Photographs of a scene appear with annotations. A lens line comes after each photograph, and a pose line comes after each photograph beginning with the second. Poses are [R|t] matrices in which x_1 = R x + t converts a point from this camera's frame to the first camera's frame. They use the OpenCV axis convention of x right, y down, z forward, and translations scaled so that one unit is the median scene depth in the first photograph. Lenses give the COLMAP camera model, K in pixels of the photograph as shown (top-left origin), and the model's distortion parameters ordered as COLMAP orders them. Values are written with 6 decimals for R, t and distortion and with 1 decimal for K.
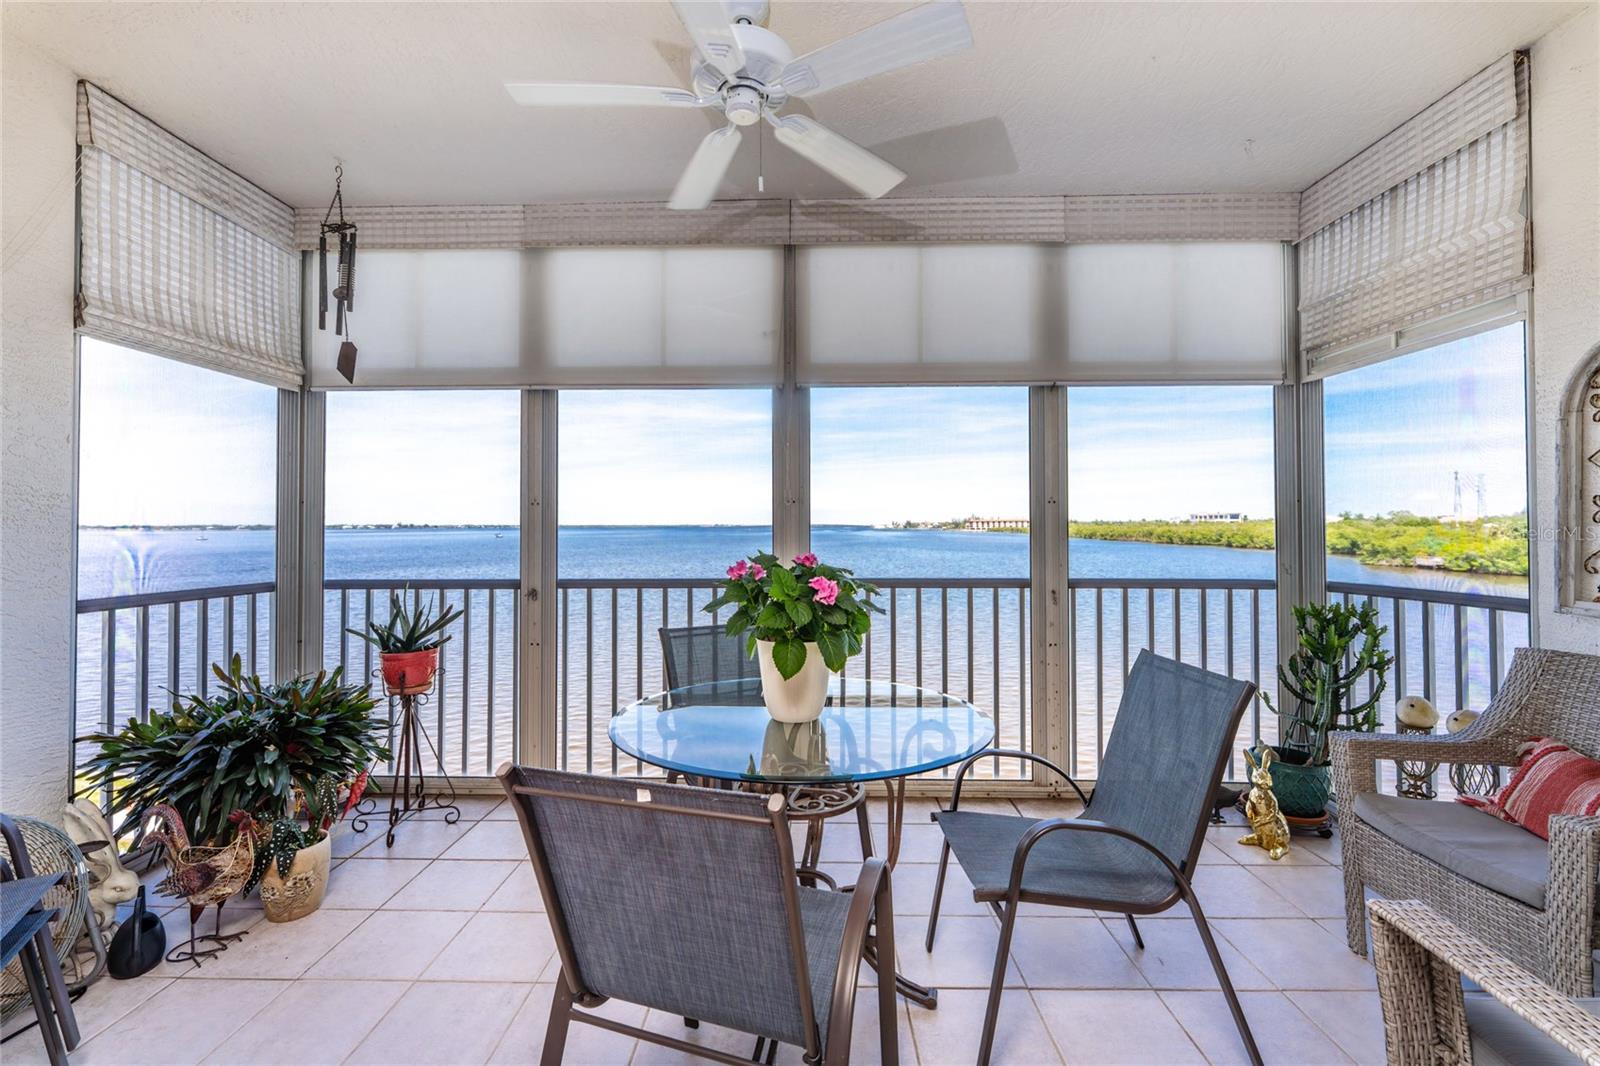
lens RADIAL K [[645.0, 0, 797.3], [0, 645.0, 523.7], [0, 0, 1]] dist [-0.002392, -0.000399]
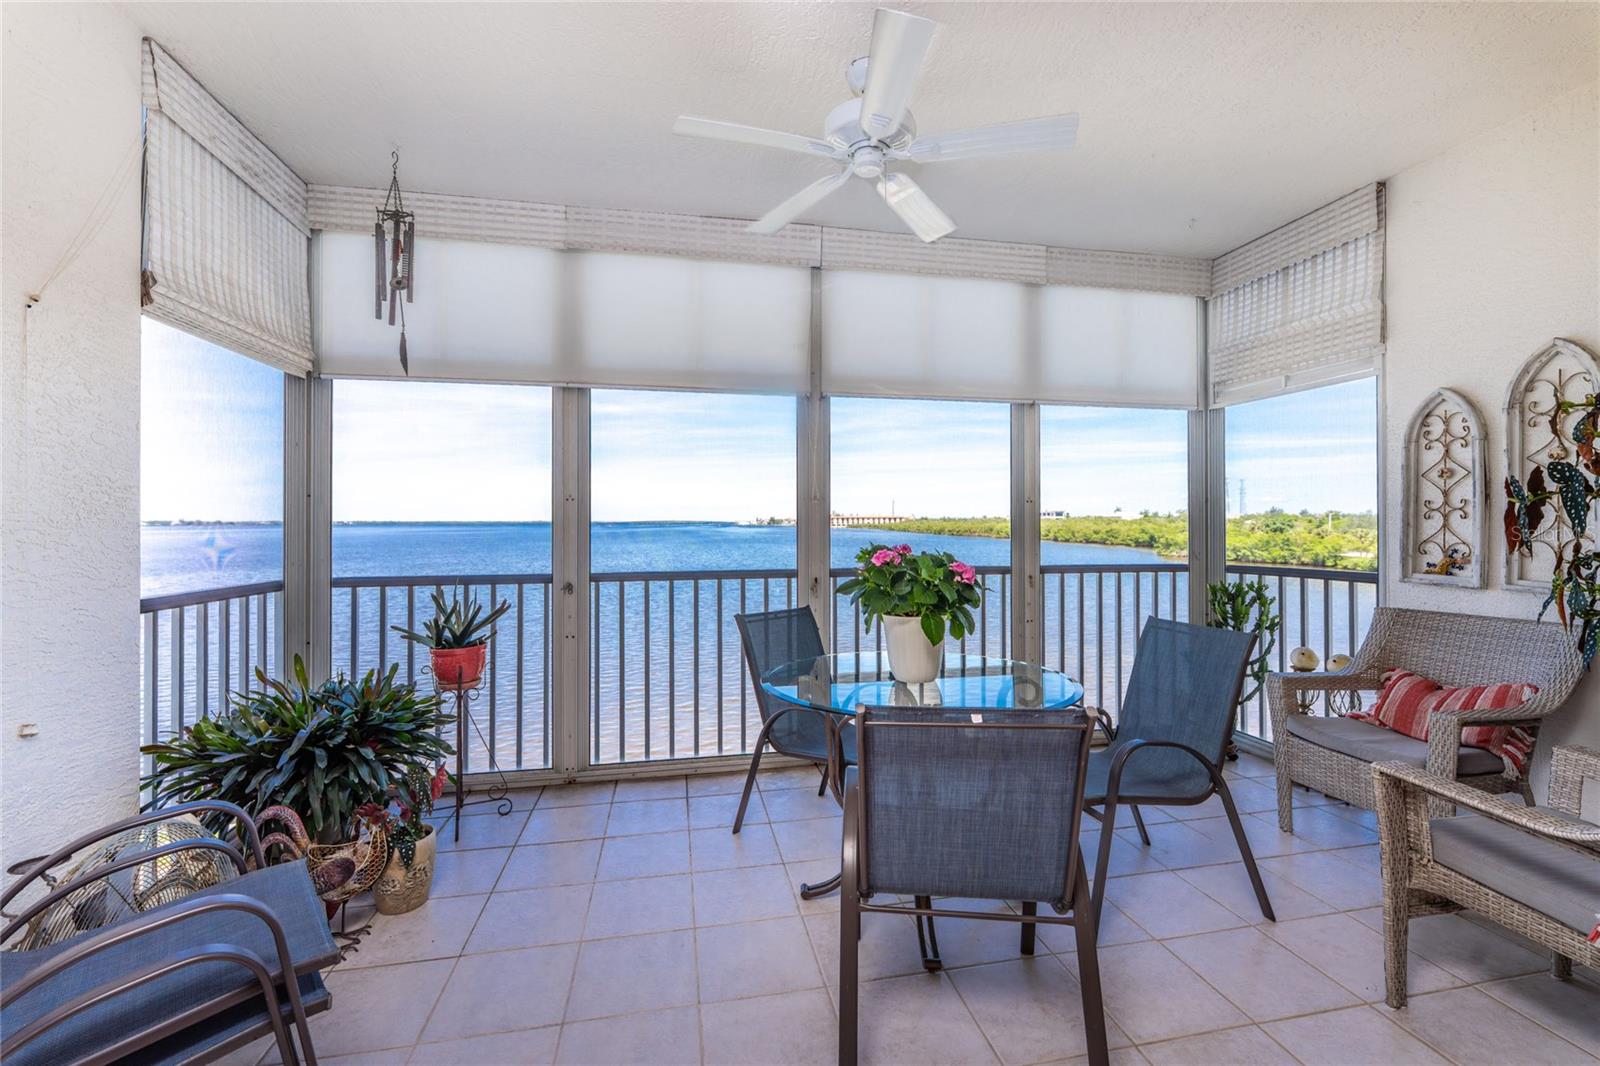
lens RADIAL K [[645.0, 0, 799.1], [0, 645.0, 527.1], [0, 0, 1]] dist [-0.002392, -0.000399]
pose [[0.977506, -0.000979, 0.210906, -0.300671], [-0.001313, 0.999942, 0.010725, 0.001288], [-0.210904, -0.010760, 0.977448, -0.082899]]
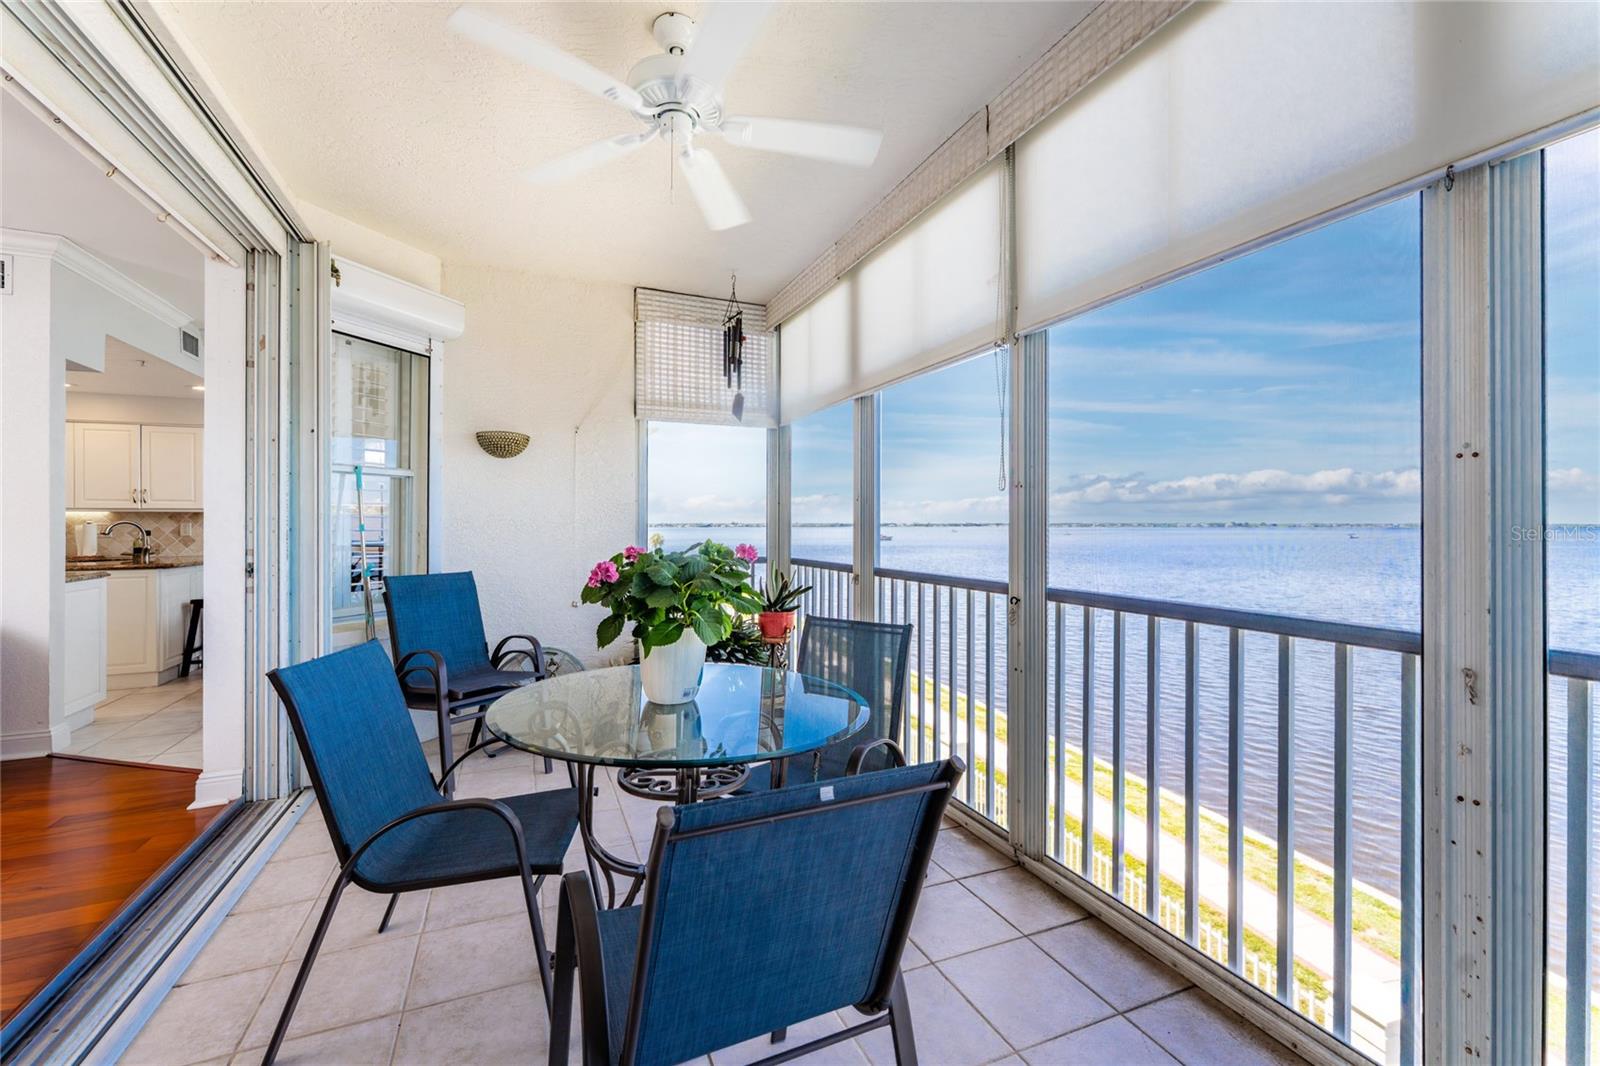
lens RADIAL K [[645.0, 0, 803.8], [0, 645.0, 528.6], [0, 0, 1]] dist [-0.002392, -0.000399]
pose [[0.419393, 0.009196, -0.907758, 0.650935], [0.001554, 0.999940, 0.010848, 0.008720], [0.907803, -0.005961, 0.419354, 0.484329]]
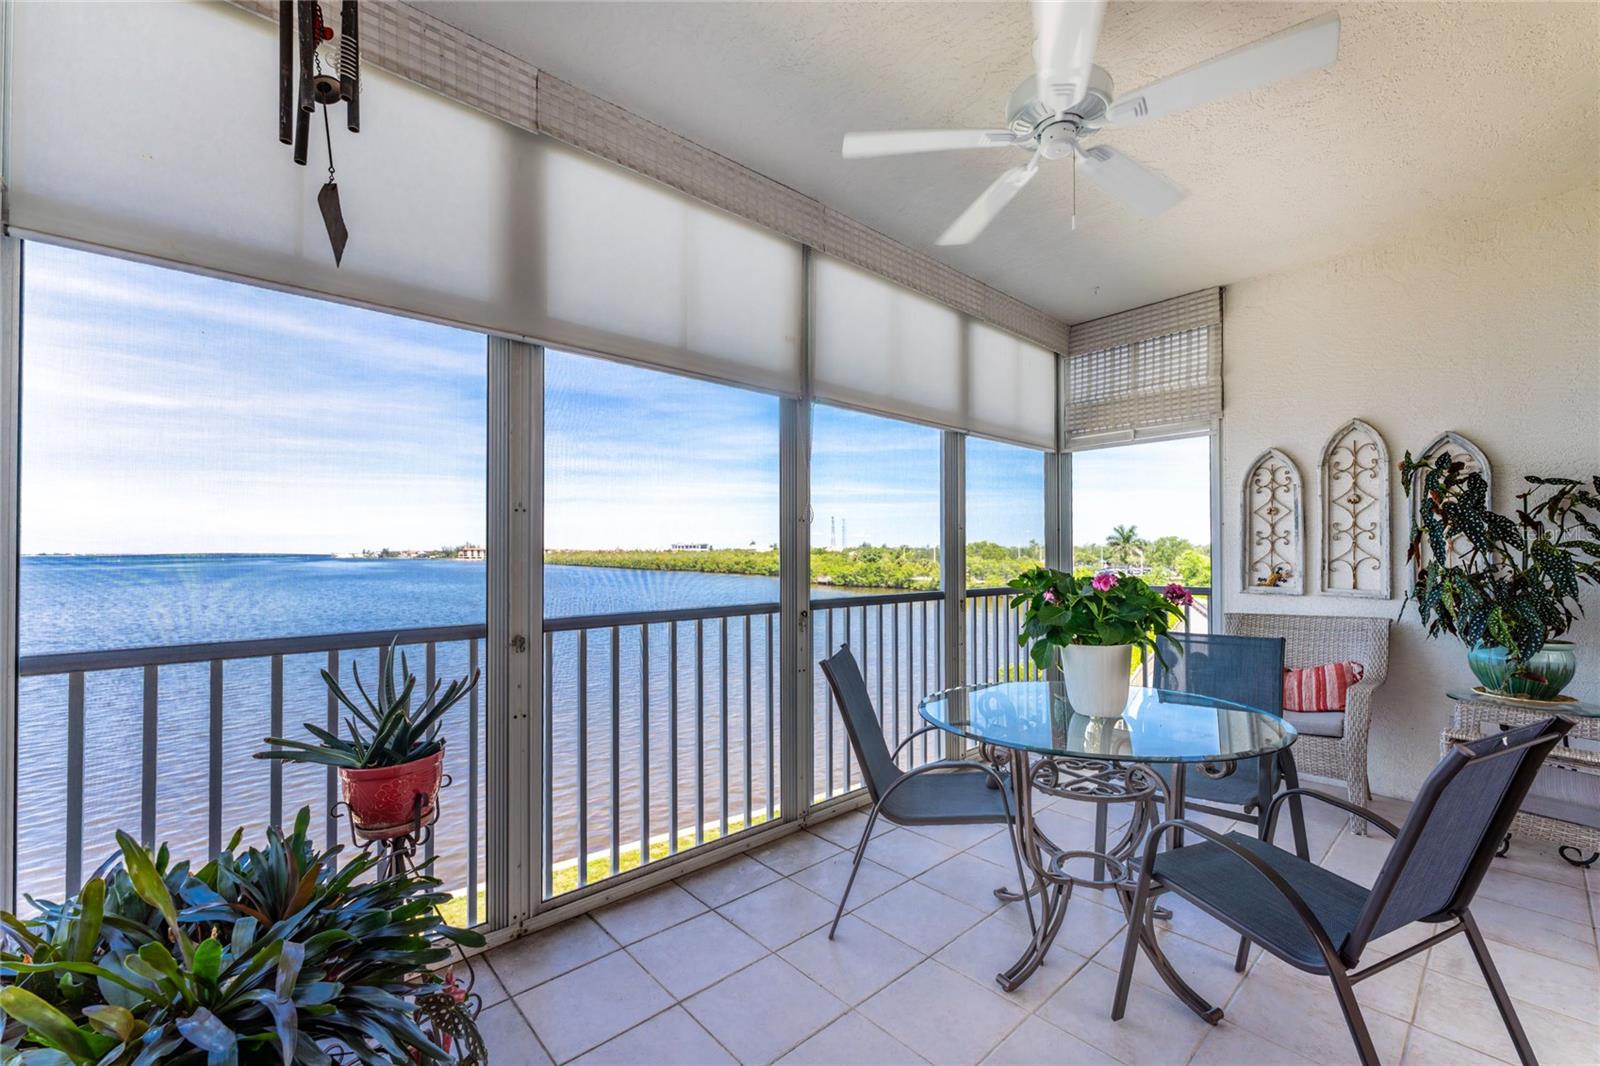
lens RADIAL K [[645.0, 0, 800.5], [0, 645.0, 554.4], [0, 0, 1]] dist [-0.002392, -0.000399]
pose [[0.736246, -0.000941, 0.676713, -0.729249], [-0.001153, 0.999996, 0.002646, 0.014797], [-0.676713, -0.002728, 0.736242, 0.334782]]
